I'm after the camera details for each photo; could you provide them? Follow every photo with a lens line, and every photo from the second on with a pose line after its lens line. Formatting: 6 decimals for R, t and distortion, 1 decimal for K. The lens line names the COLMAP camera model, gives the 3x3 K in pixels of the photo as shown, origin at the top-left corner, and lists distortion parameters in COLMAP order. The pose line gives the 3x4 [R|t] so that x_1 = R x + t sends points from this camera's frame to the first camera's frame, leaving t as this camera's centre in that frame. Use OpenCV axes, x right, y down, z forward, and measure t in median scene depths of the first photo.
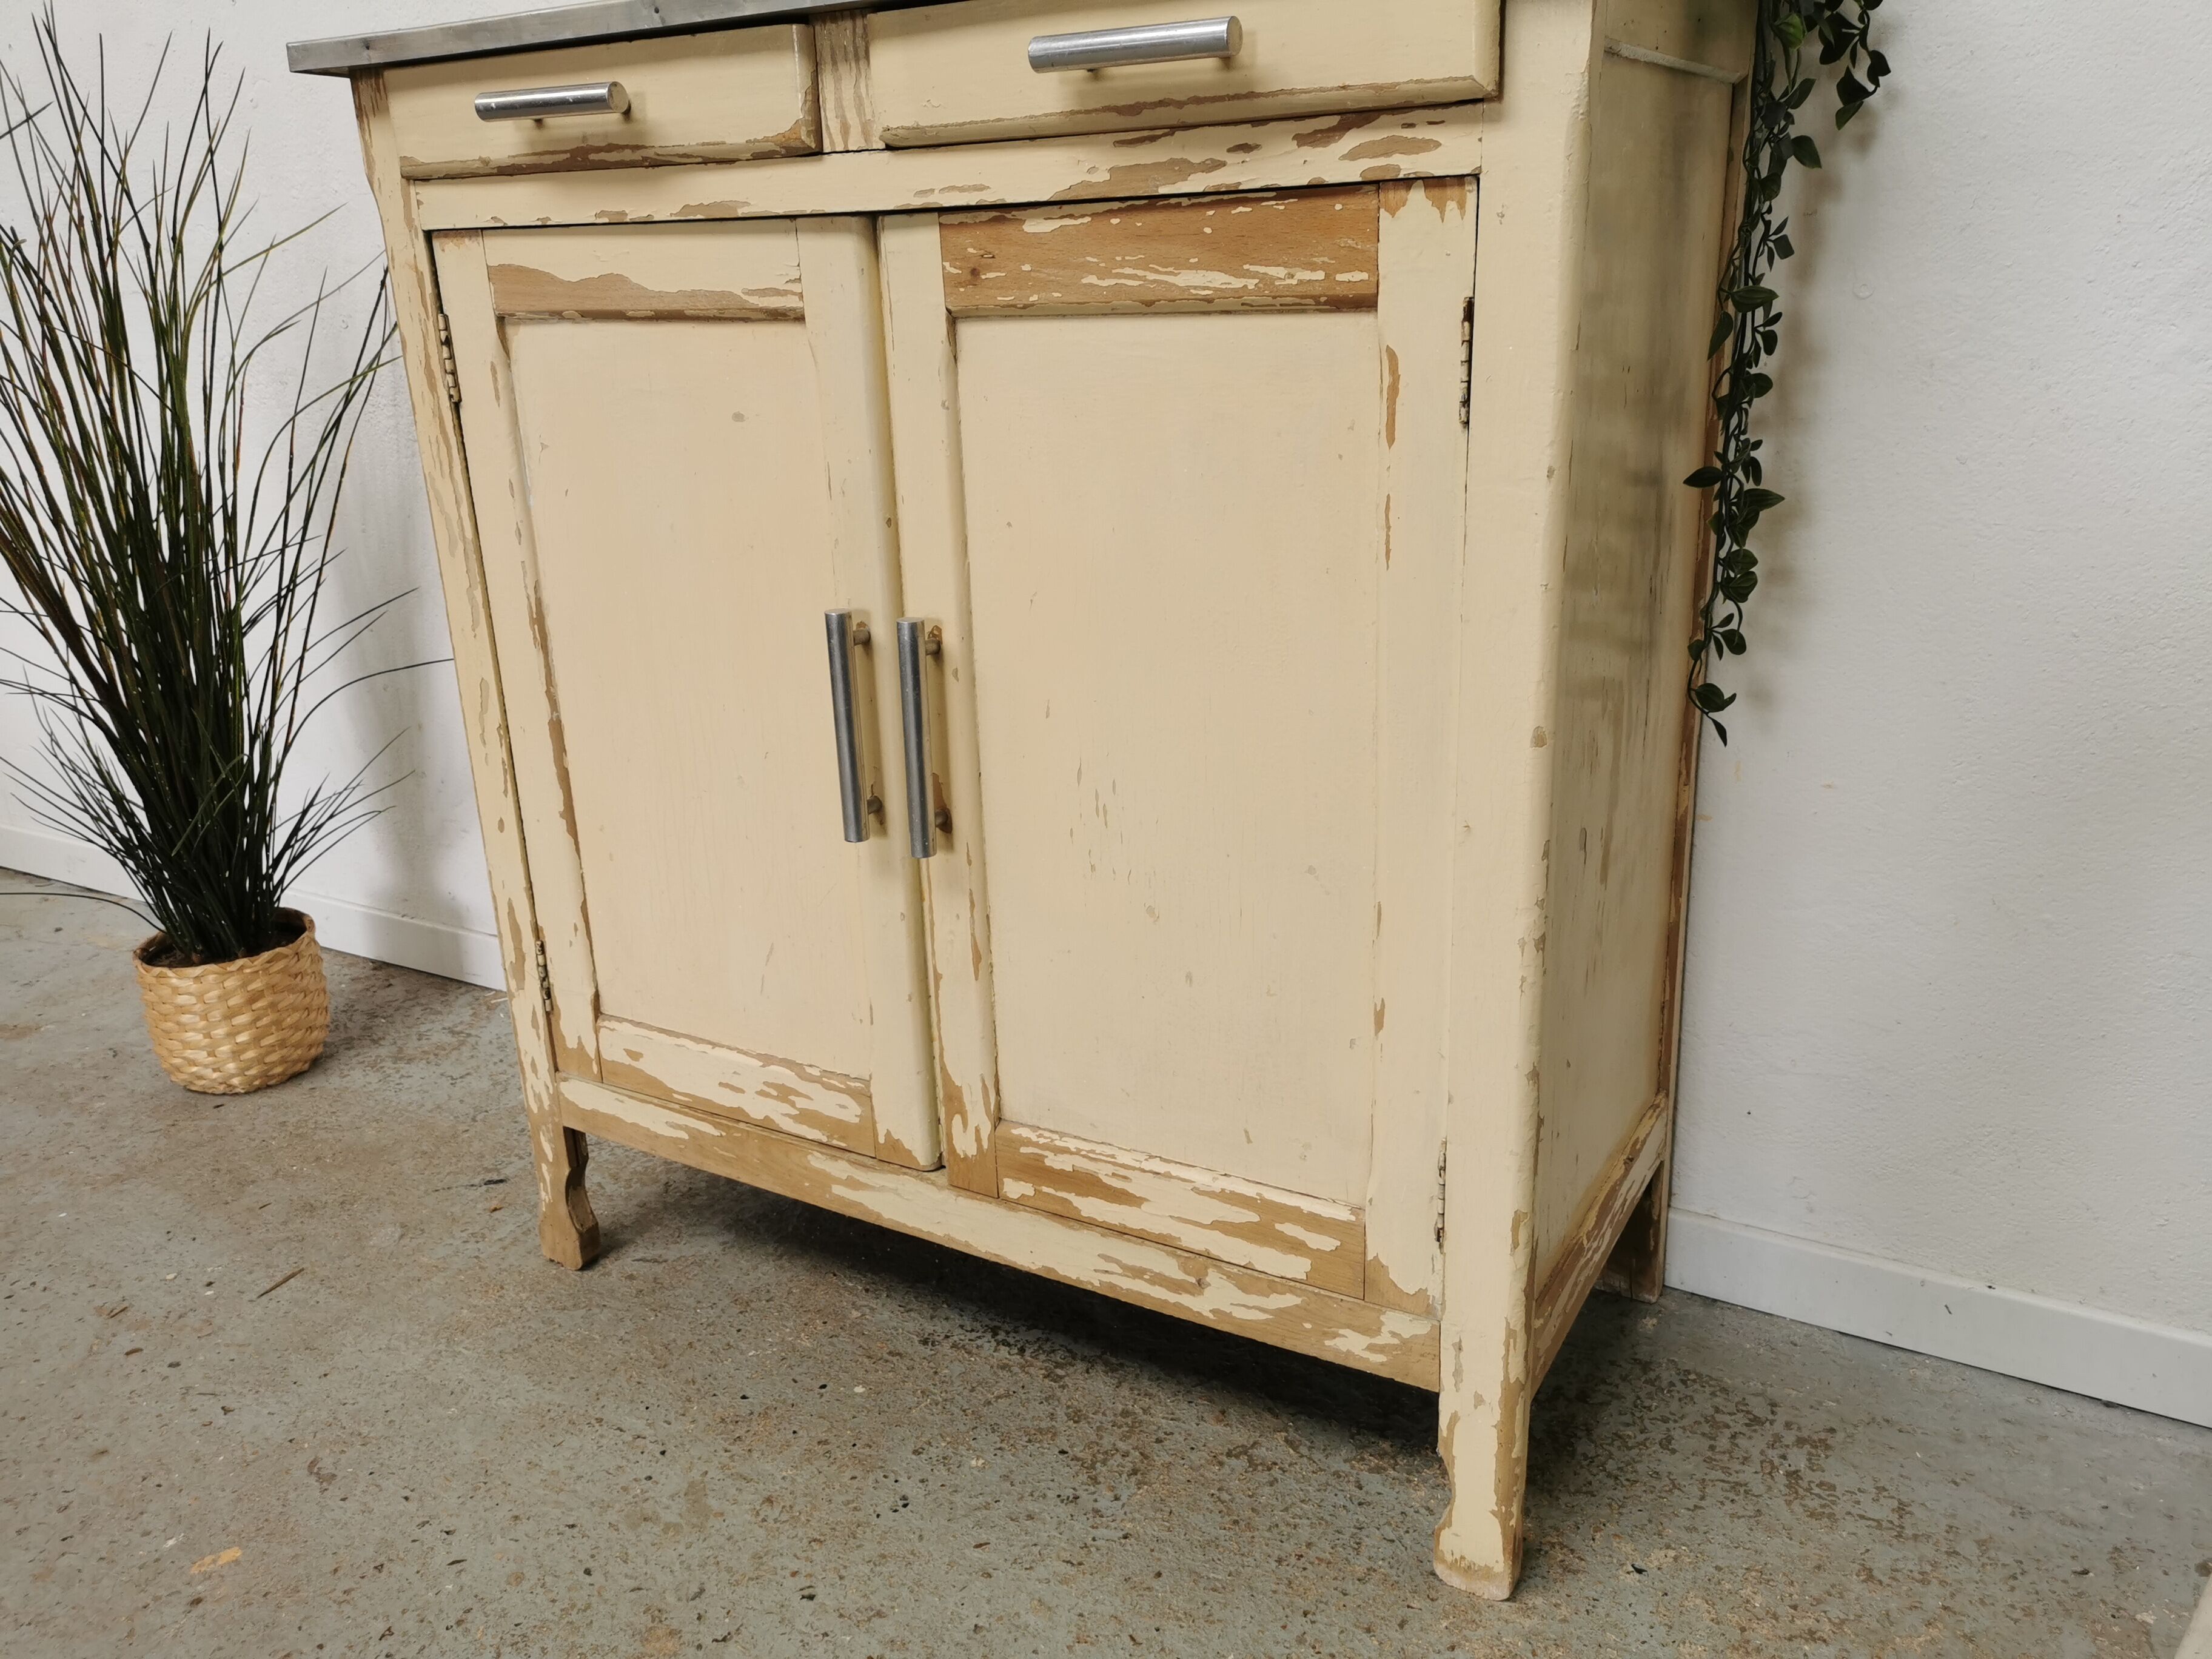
lens RADIAL K [[1712.1, 0, 1109.6], [0, 1712.1, 830.4], [0, 0, 1]] dist [0.055592, -0.060069]
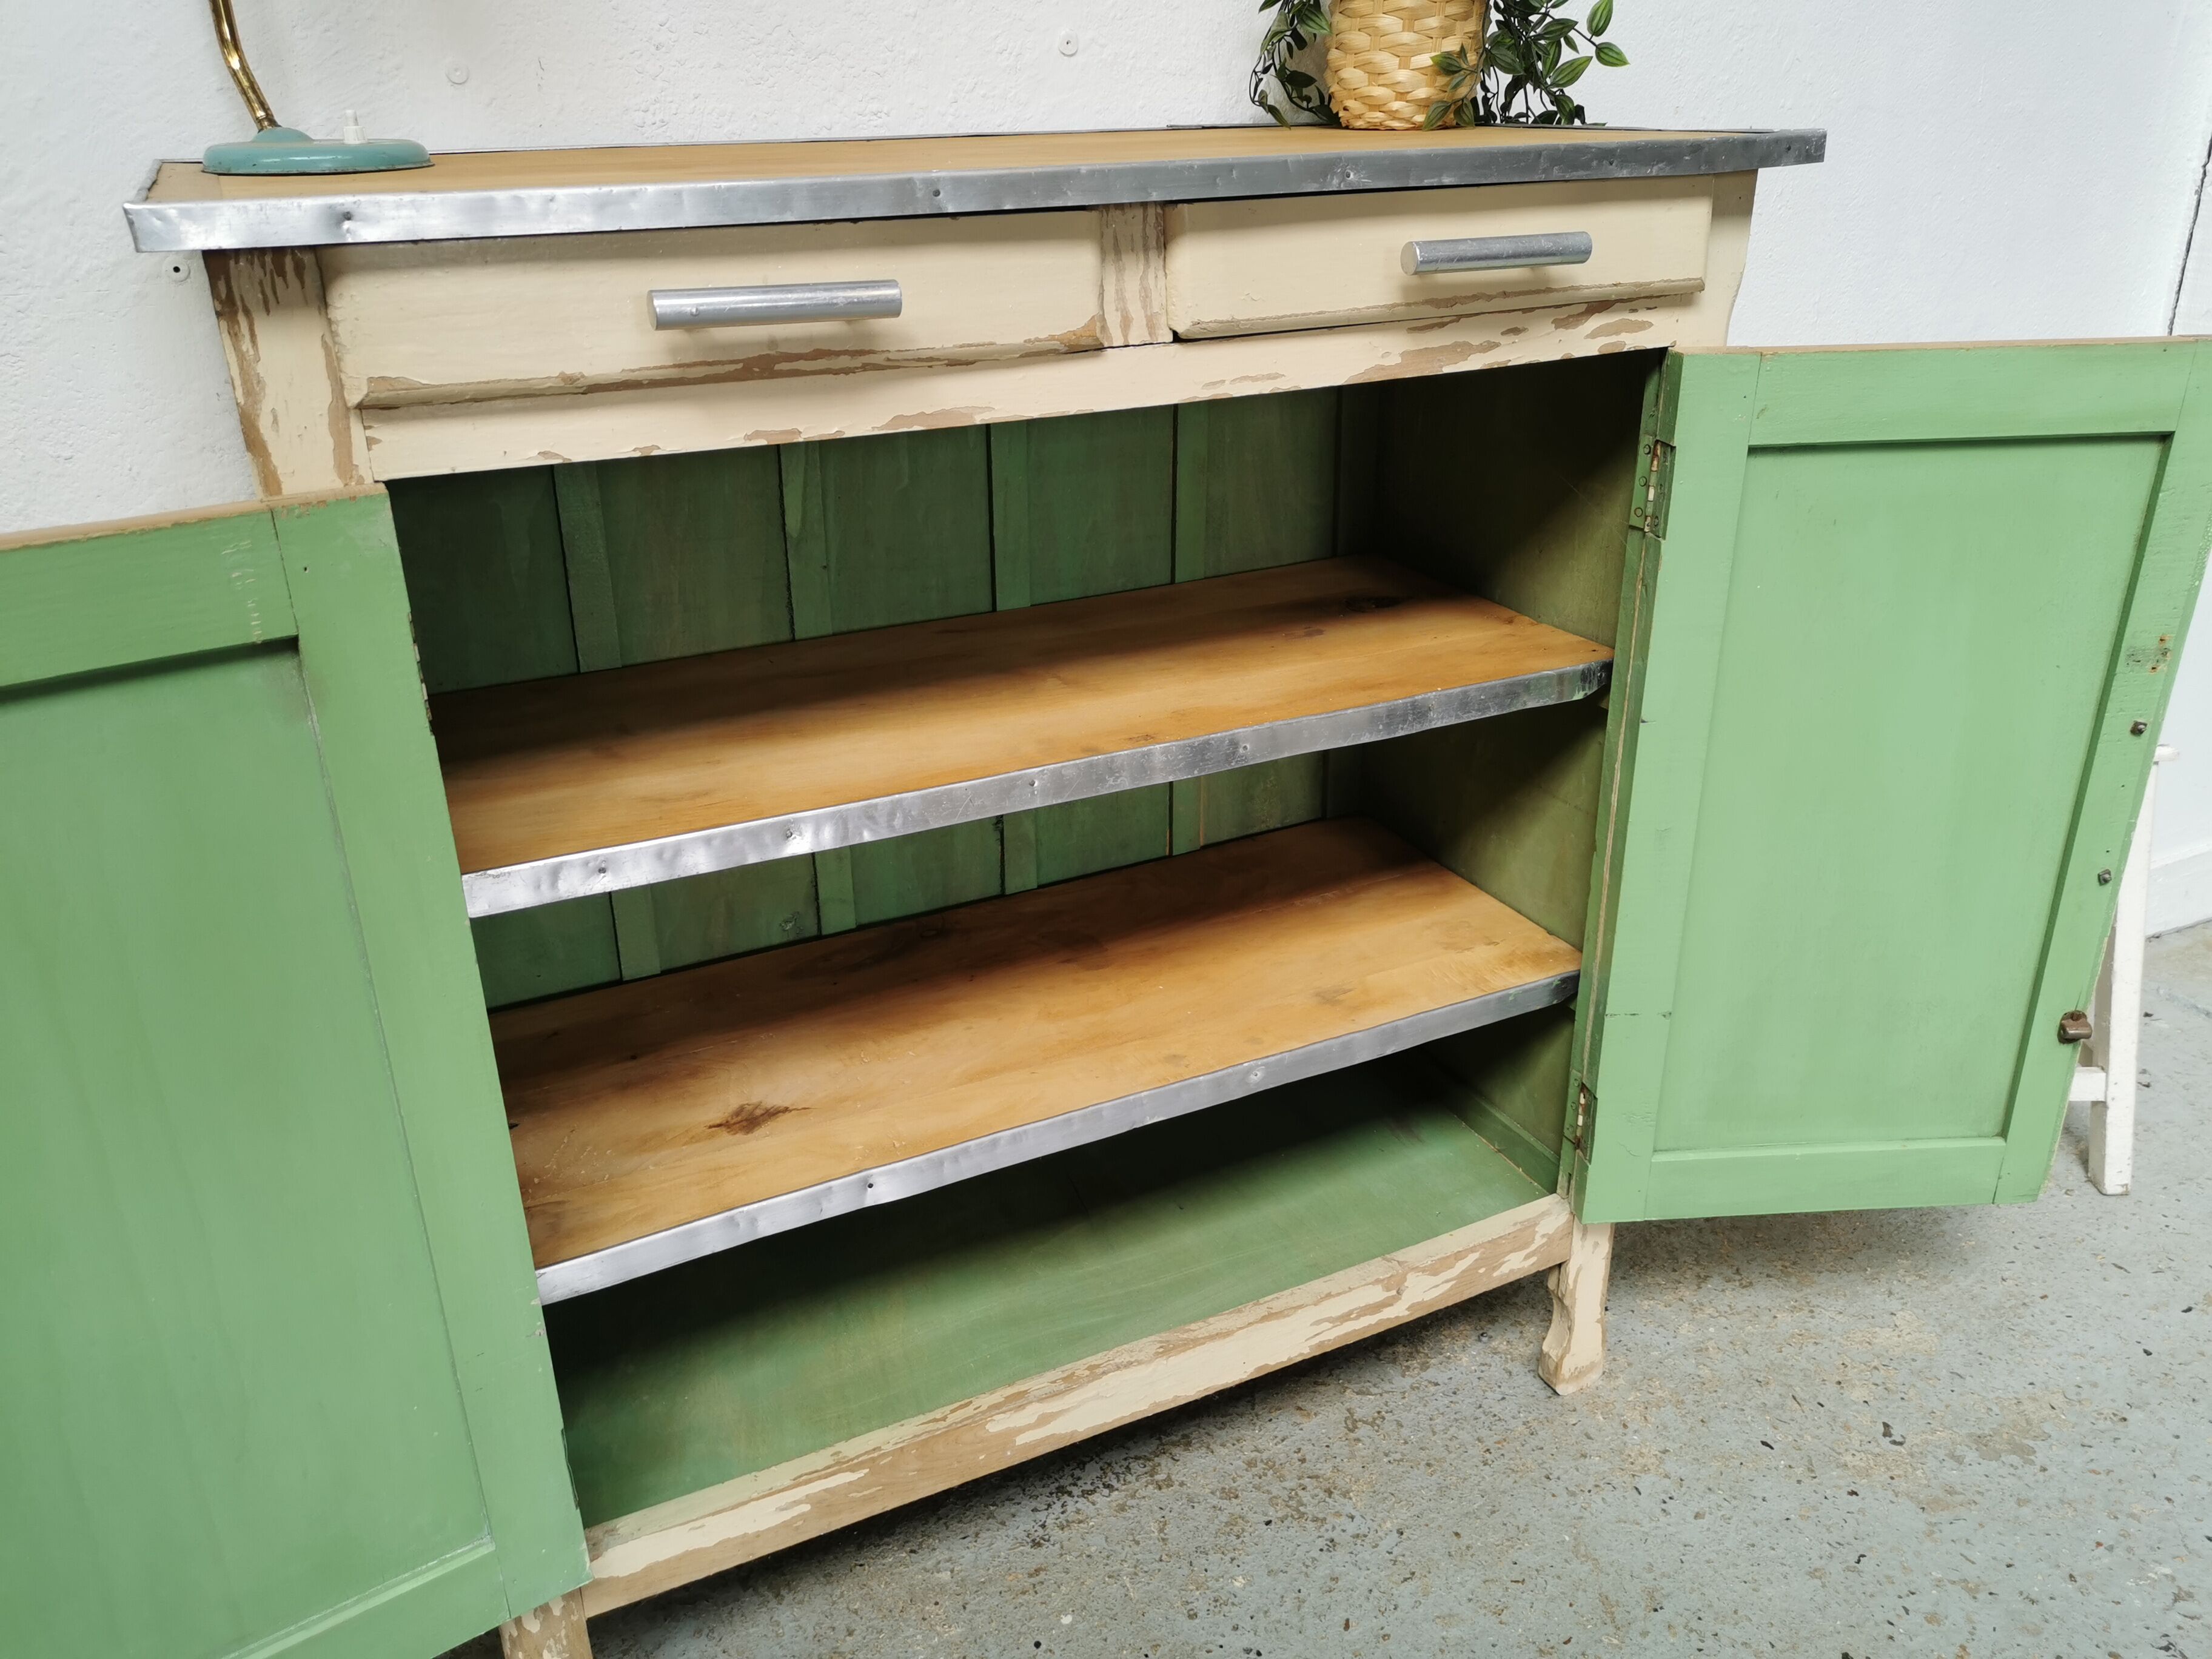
lens RADIAL K [[1714.1, 0, 1106.9], [0, 1714.1, 826.4], [0, 0, 1]] dist [0.039647, -0.033325]
pose [[0.558543, -0.308718, 0.769885, -0.778446], [0.265040, 0.945926, 0.187025, -0.271172], [-0.785992, 0.099589, 0.610163, 0.399301]]
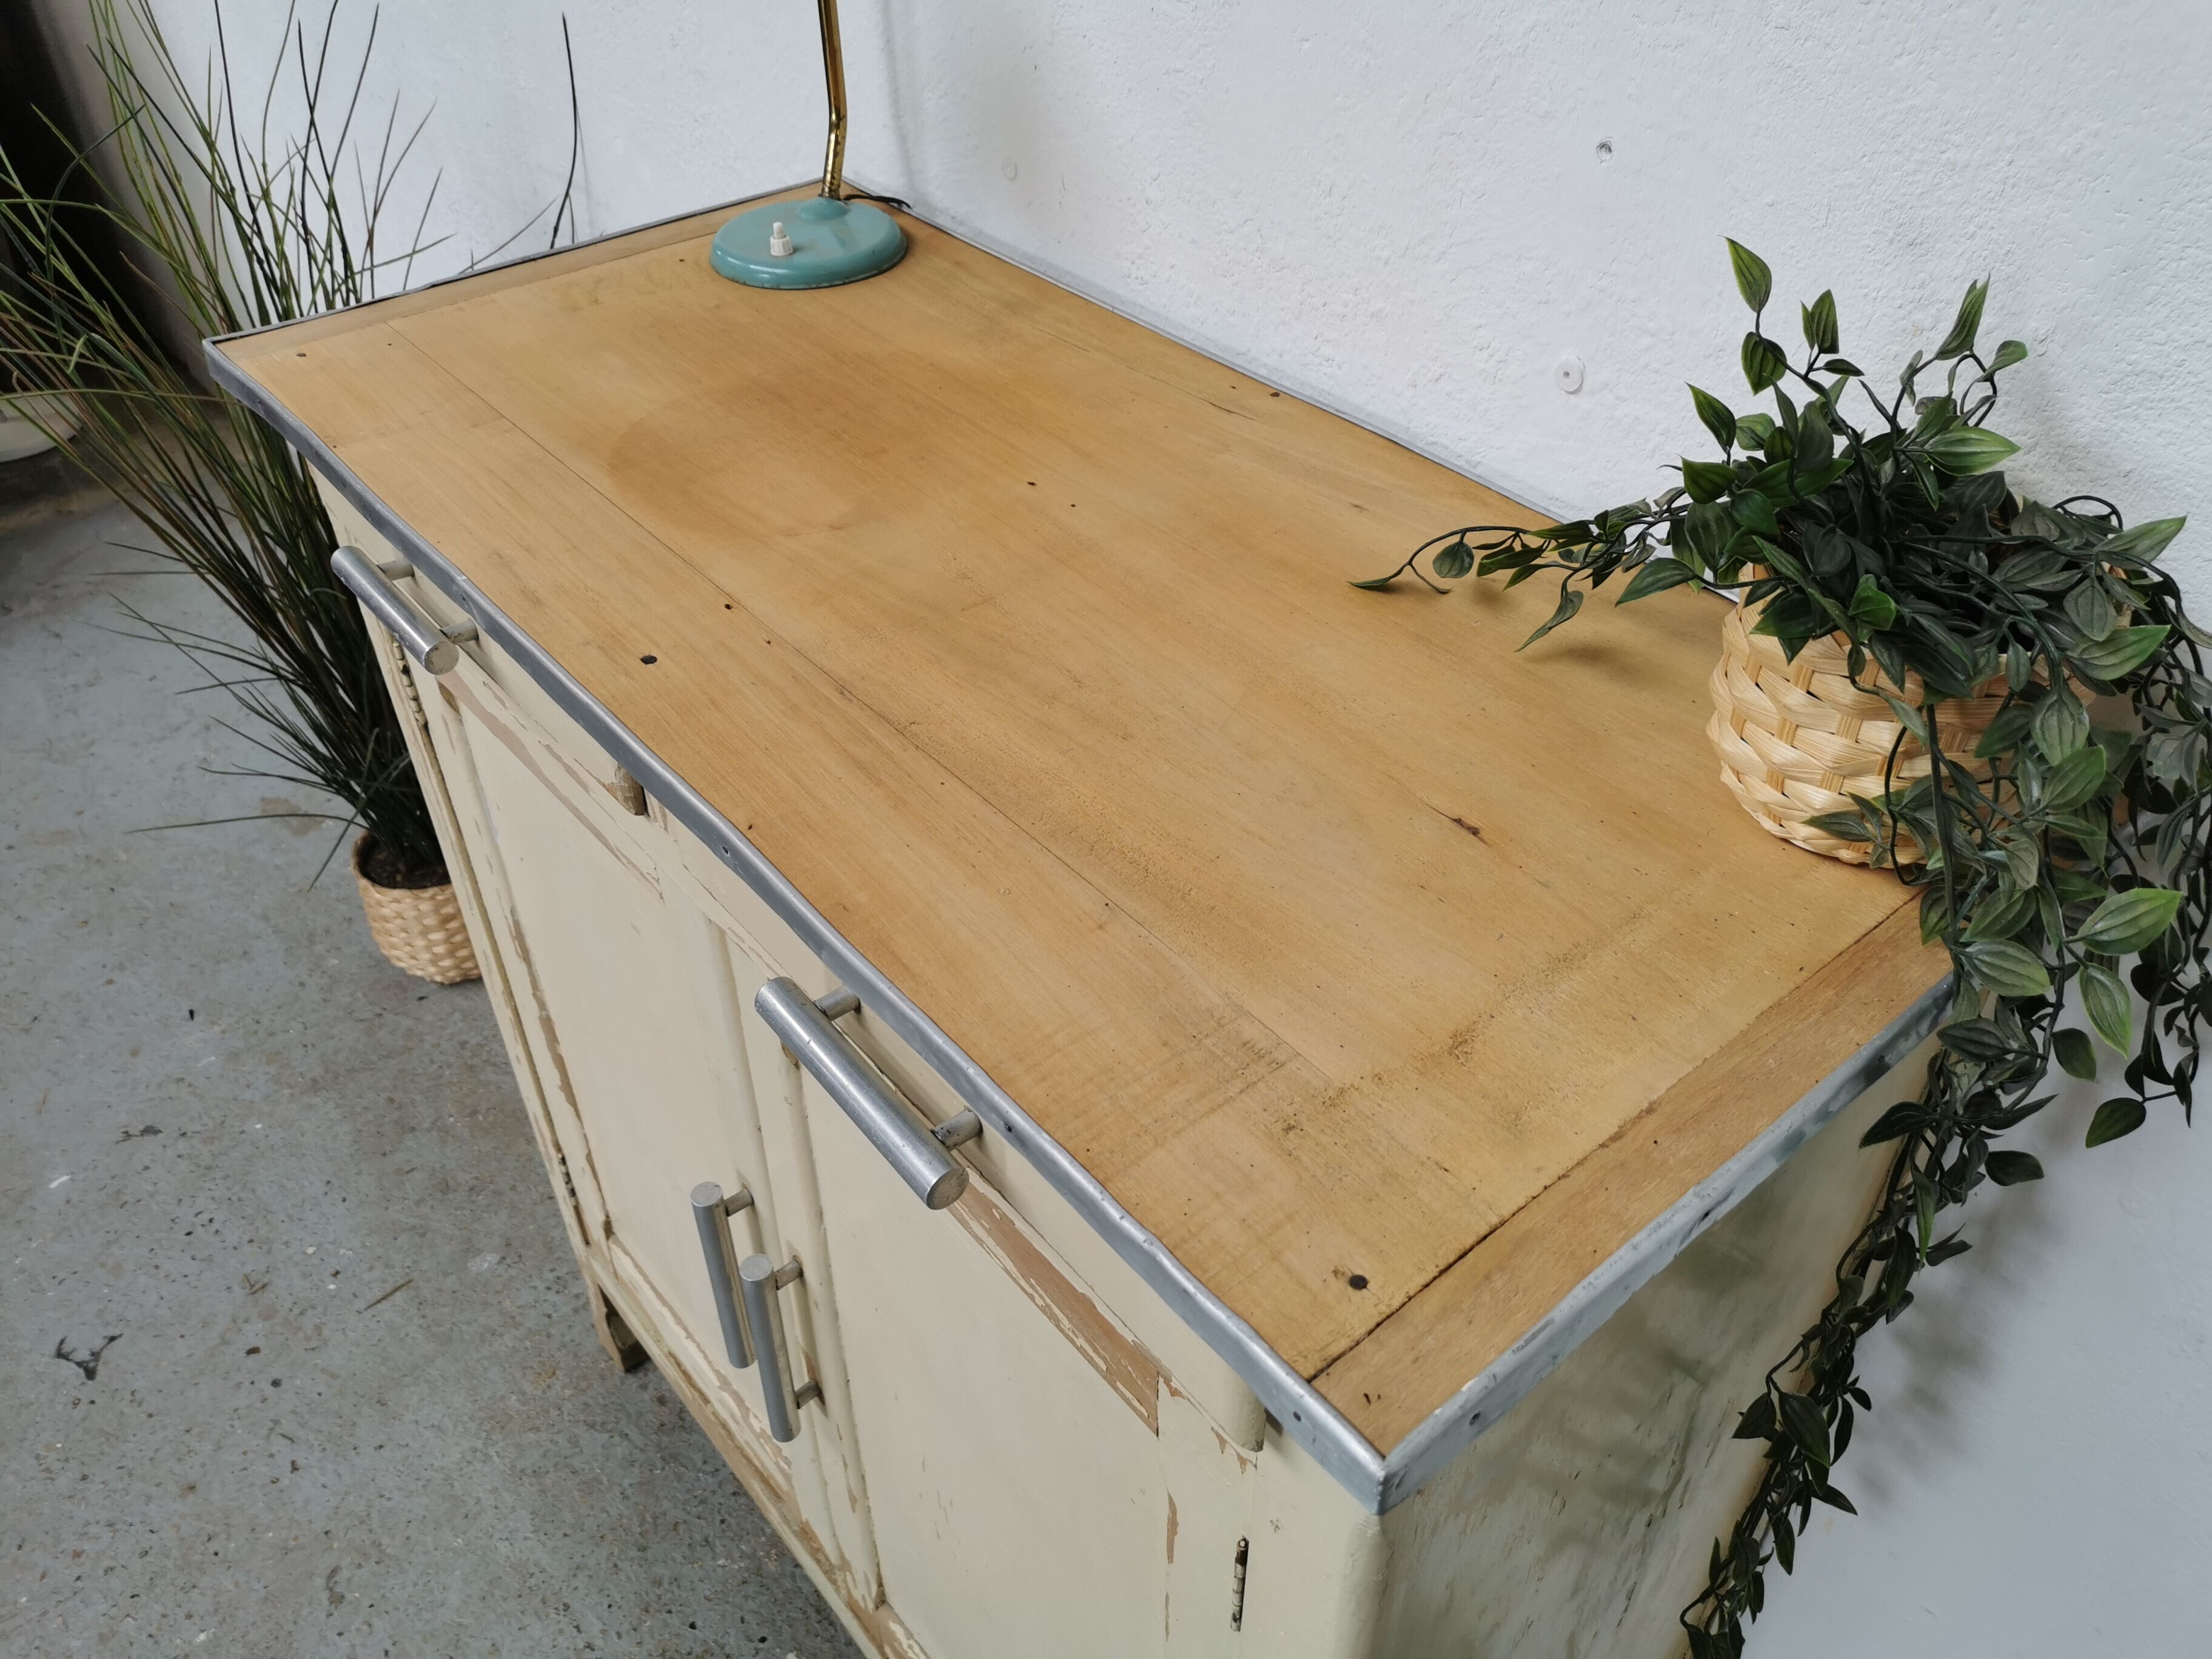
lens RADIAL K [[1716.6, 0, 1107.8], [0, 1716.6, 831.9], [0, 0, 1]] dist [0.044940, -0.043940]
pose [[0.939835, 0.237835, -0.245244, 0.183600], [-0.133768, 0.916743, 0.376414, -0.590445], [0.314351, -0.320961, 0.893402, 0.313231]]
